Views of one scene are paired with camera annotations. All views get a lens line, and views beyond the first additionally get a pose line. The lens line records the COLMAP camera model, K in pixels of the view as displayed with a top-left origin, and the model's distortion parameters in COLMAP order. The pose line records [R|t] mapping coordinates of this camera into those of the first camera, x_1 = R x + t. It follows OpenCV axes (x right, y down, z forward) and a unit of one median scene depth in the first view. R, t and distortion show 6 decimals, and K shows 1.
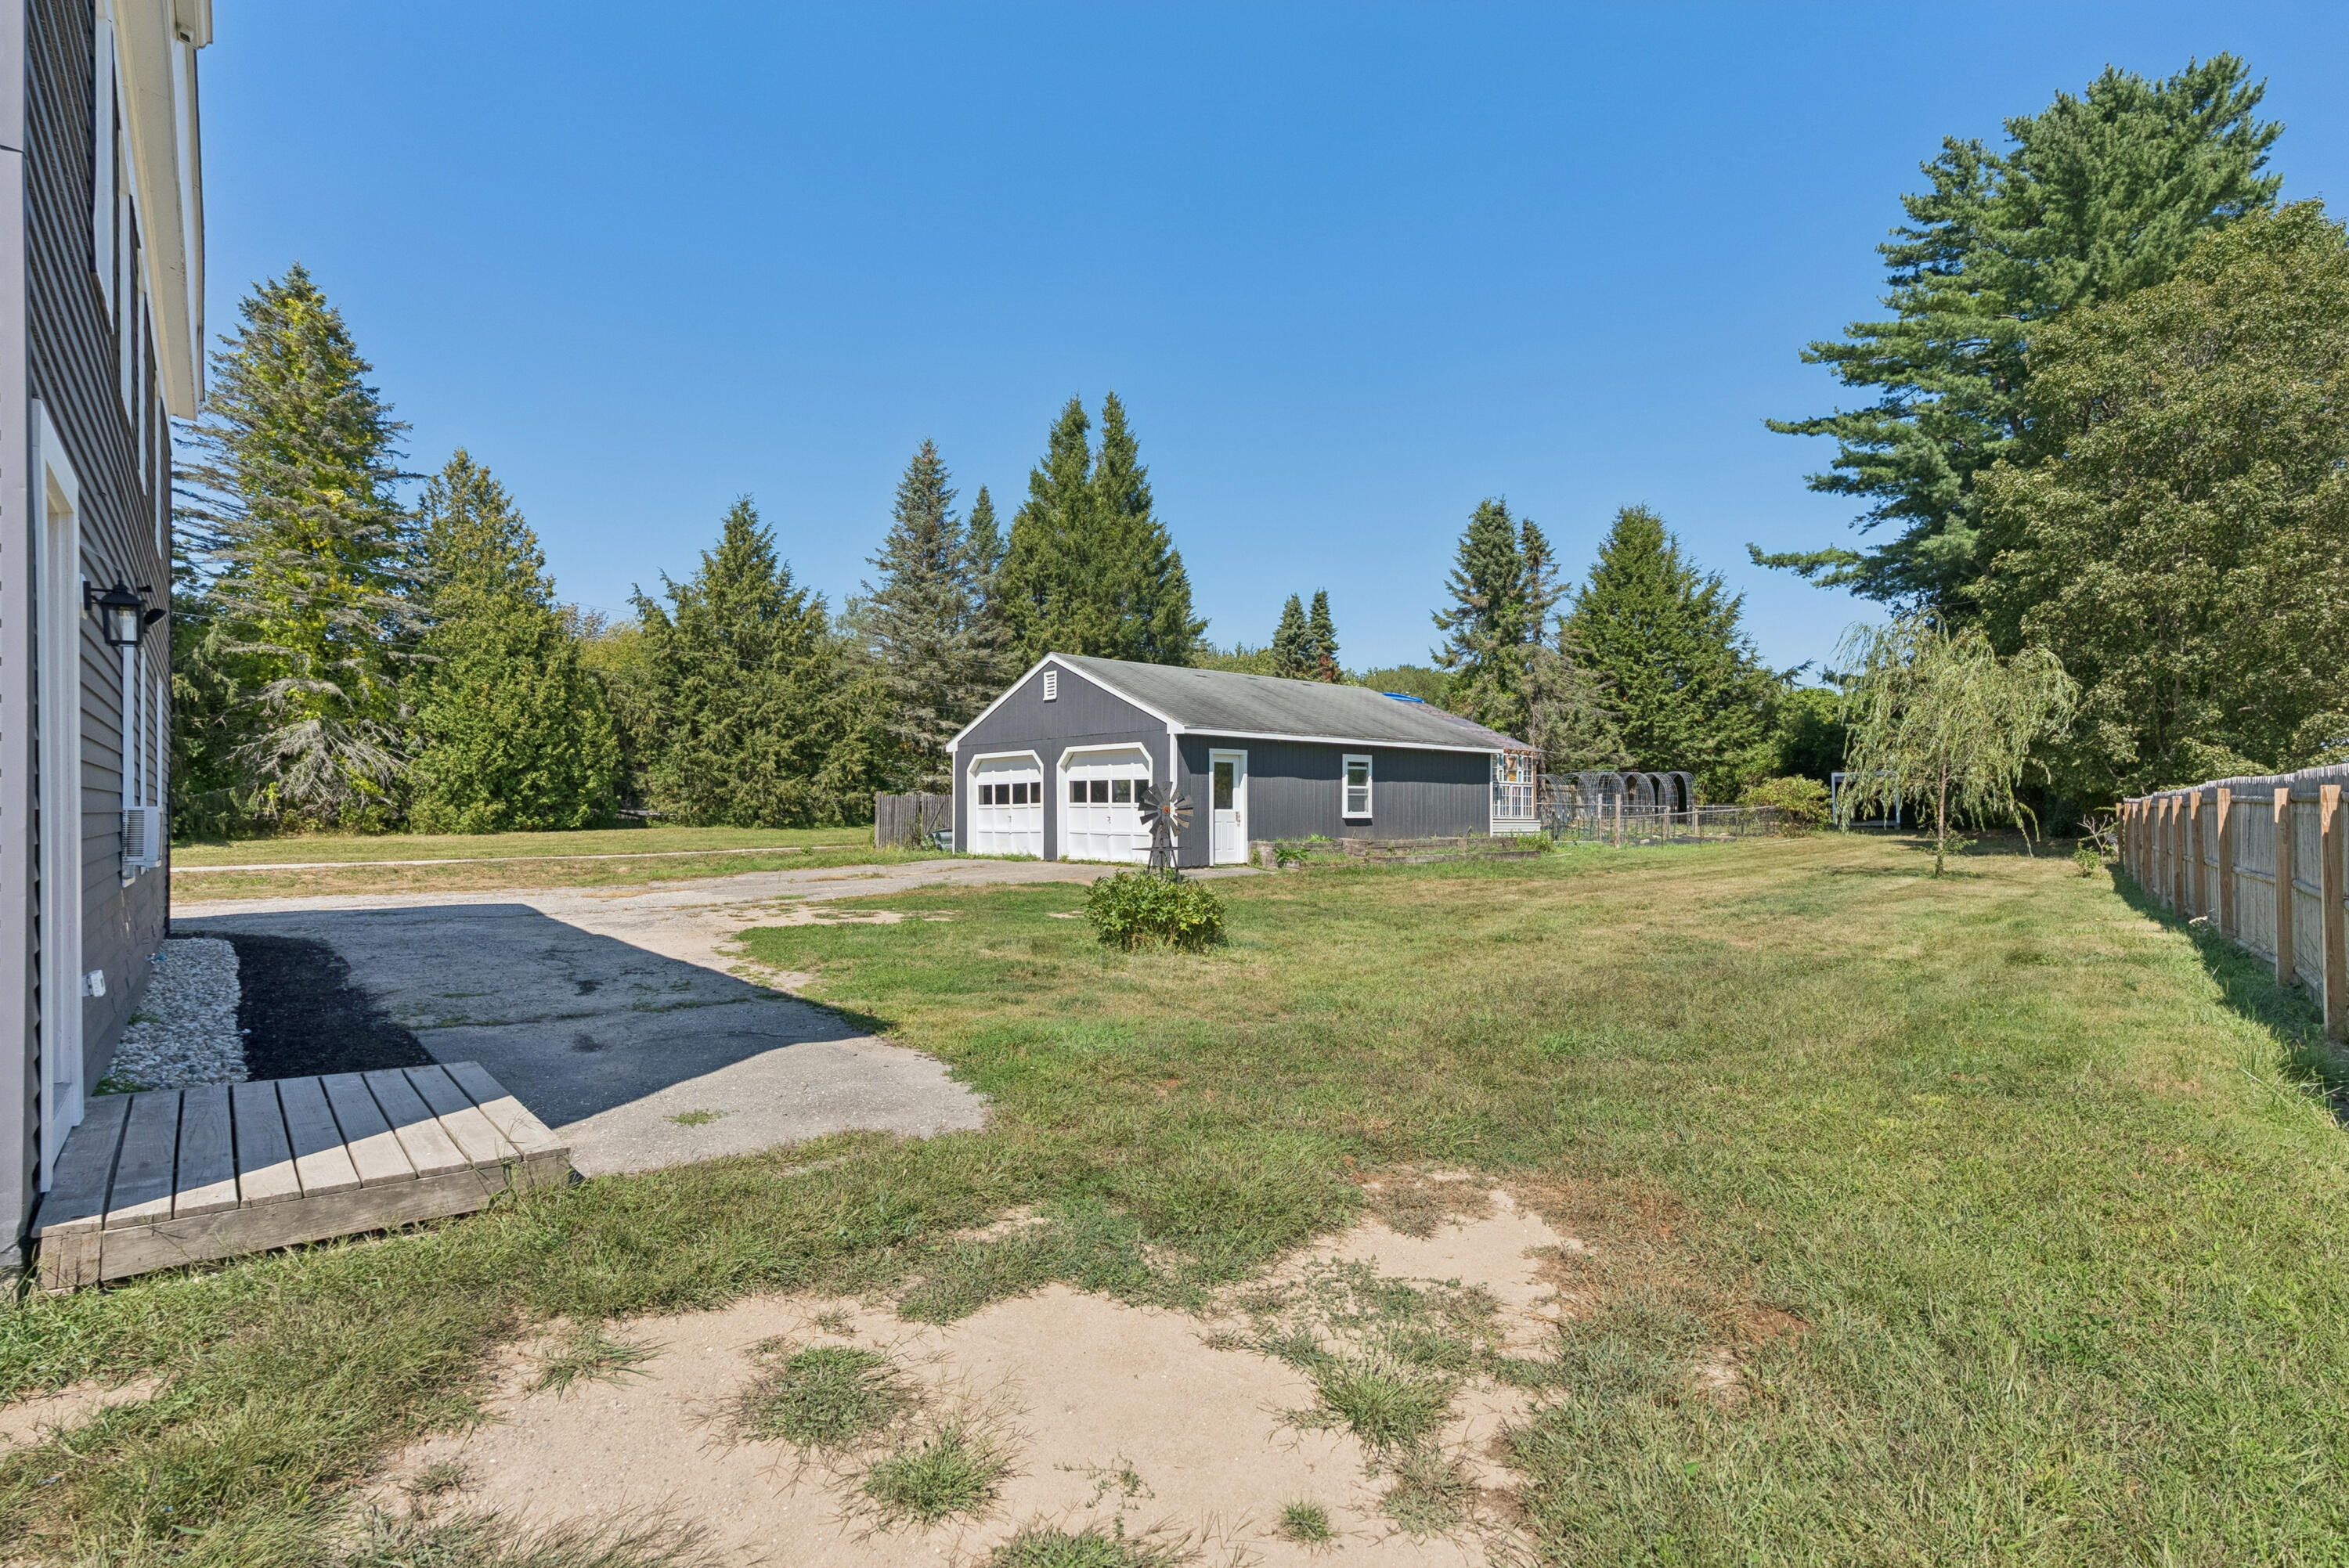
lens RADIAL K [[1154.0, 0, 1157.0], [0, 1154.0, 772.9], [0, 0, 1]] dist [-0.014776, 0.006519]
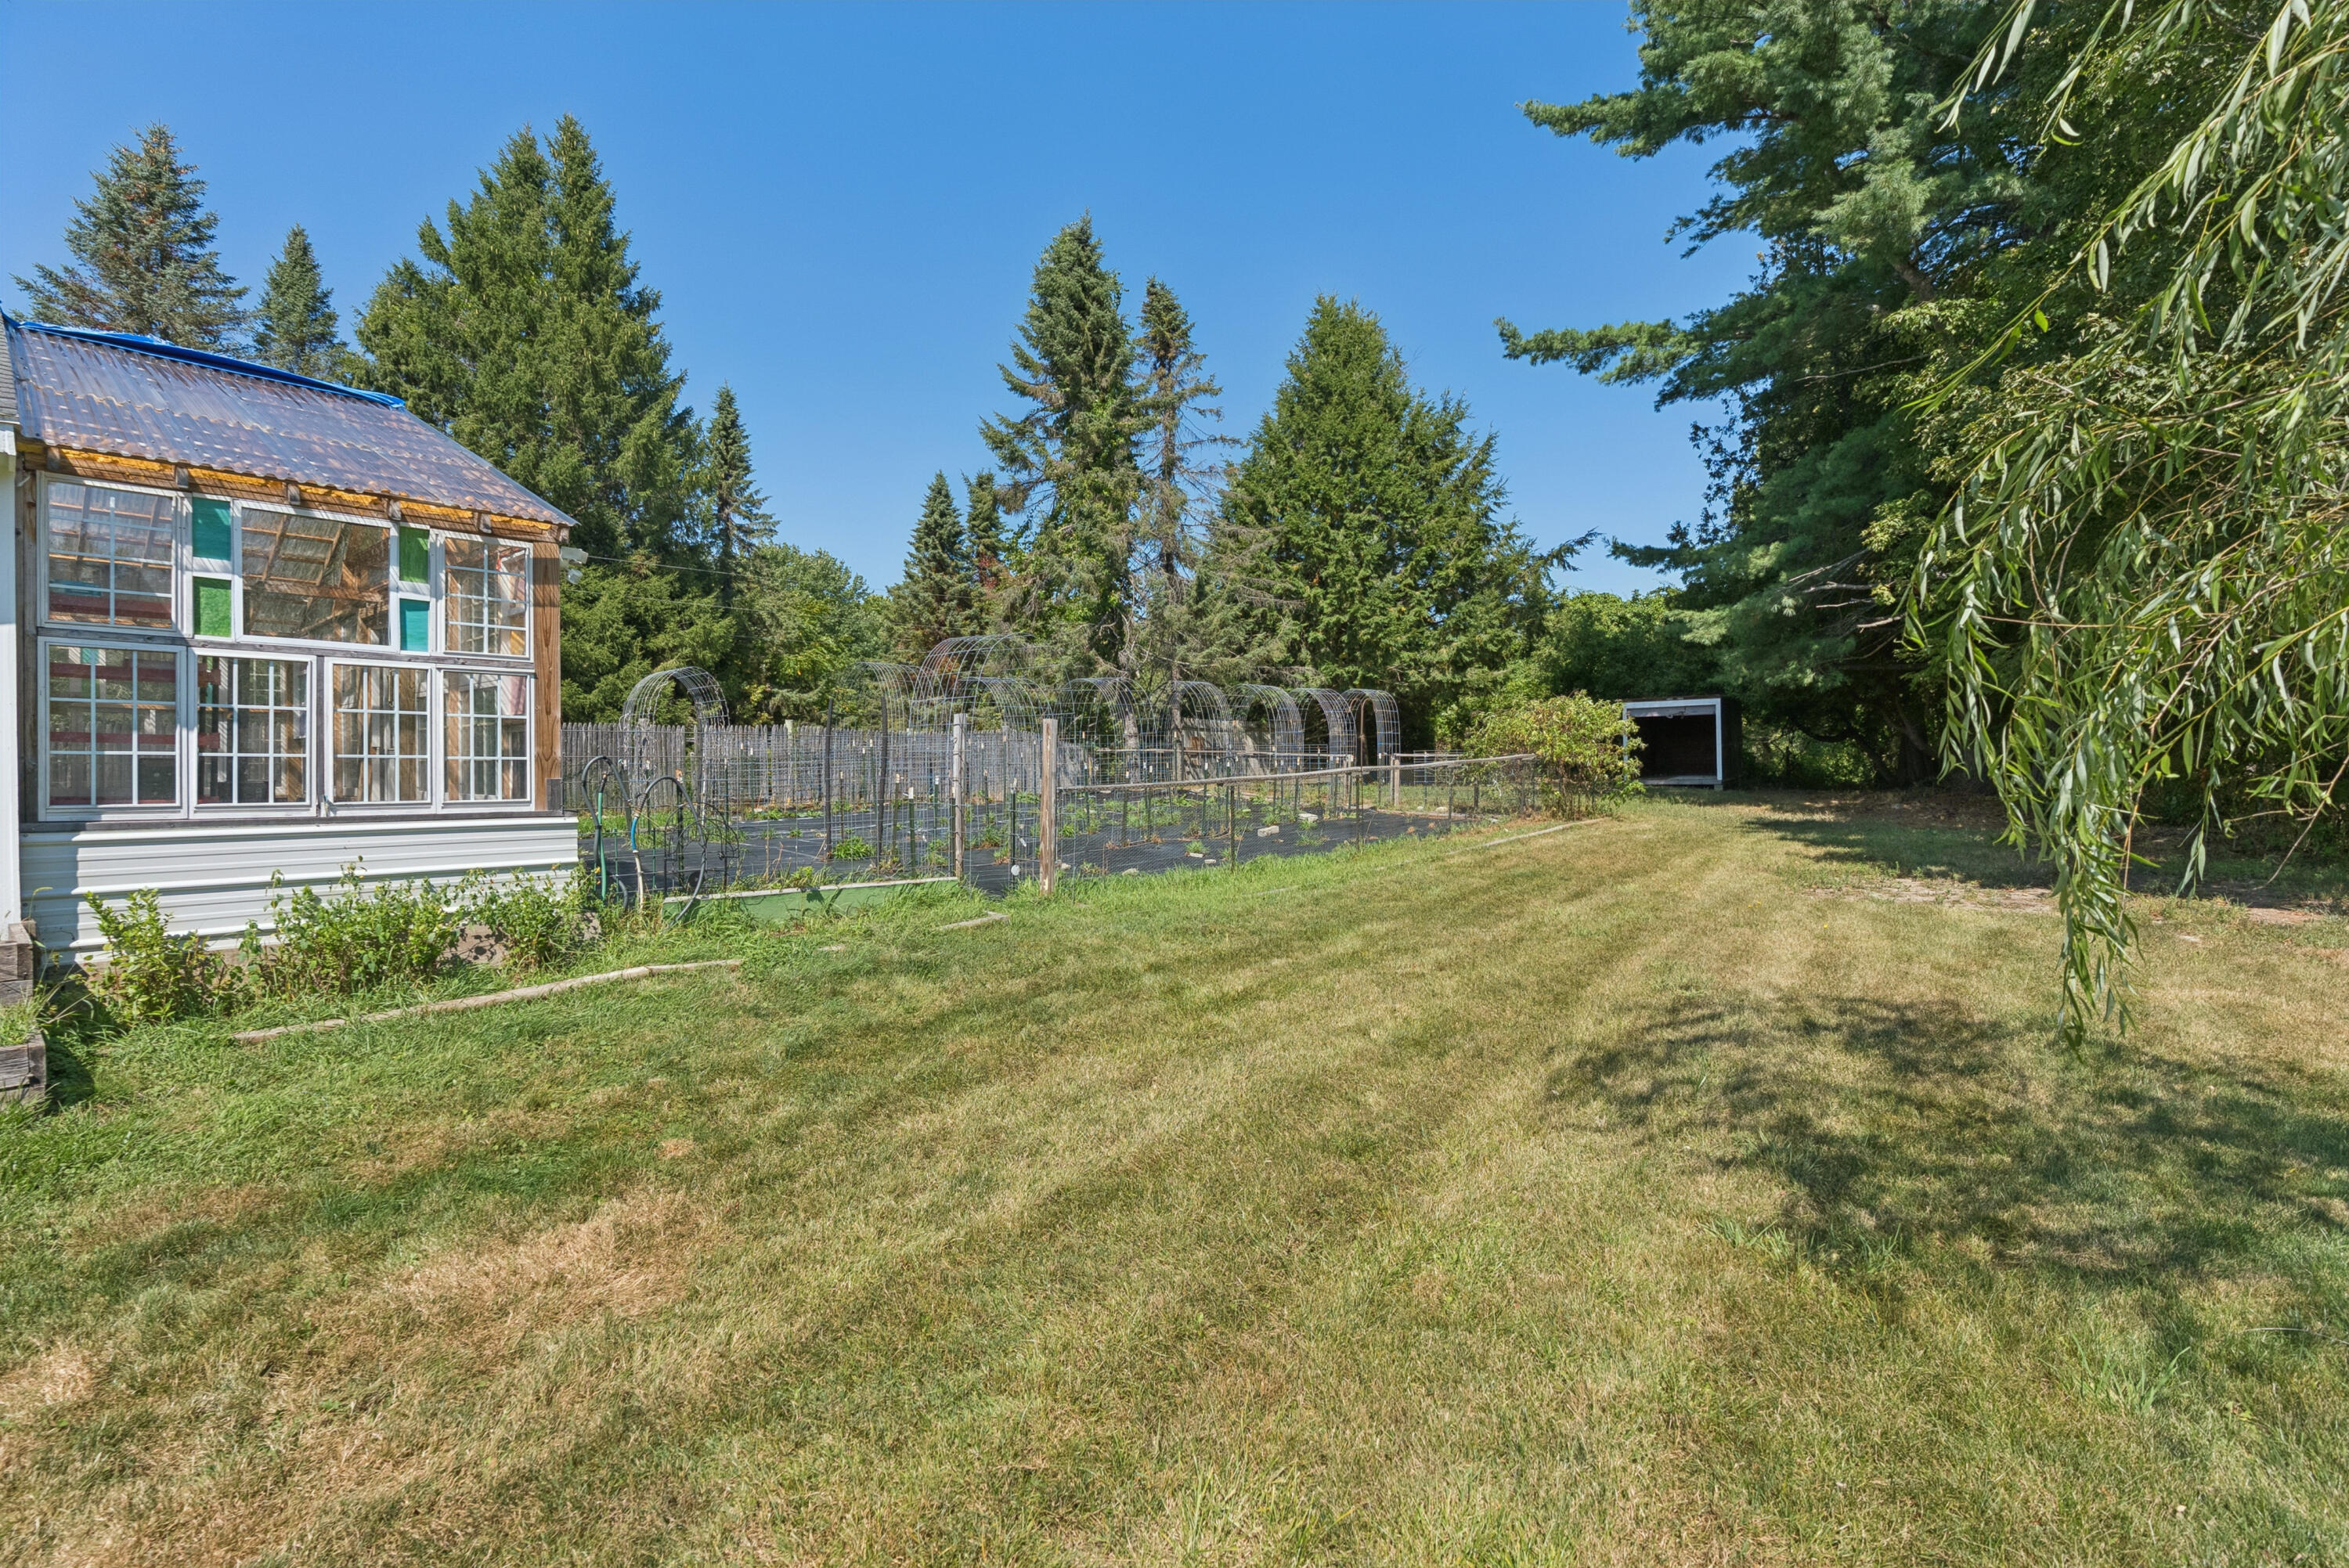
lens RADIAL K [[1066.7, 0, 1180.6], [0, 1066.7, 746.8], [0, 0, 1]] dist [-0.003164, 0.000544]
pose [[0.987360, -0.009280, 0.158224, 0.247028], [0.005884, 0.999742, 0.021917, 0.011534], [-0.158386, -0.020709, 0.987160, 0.448690]]
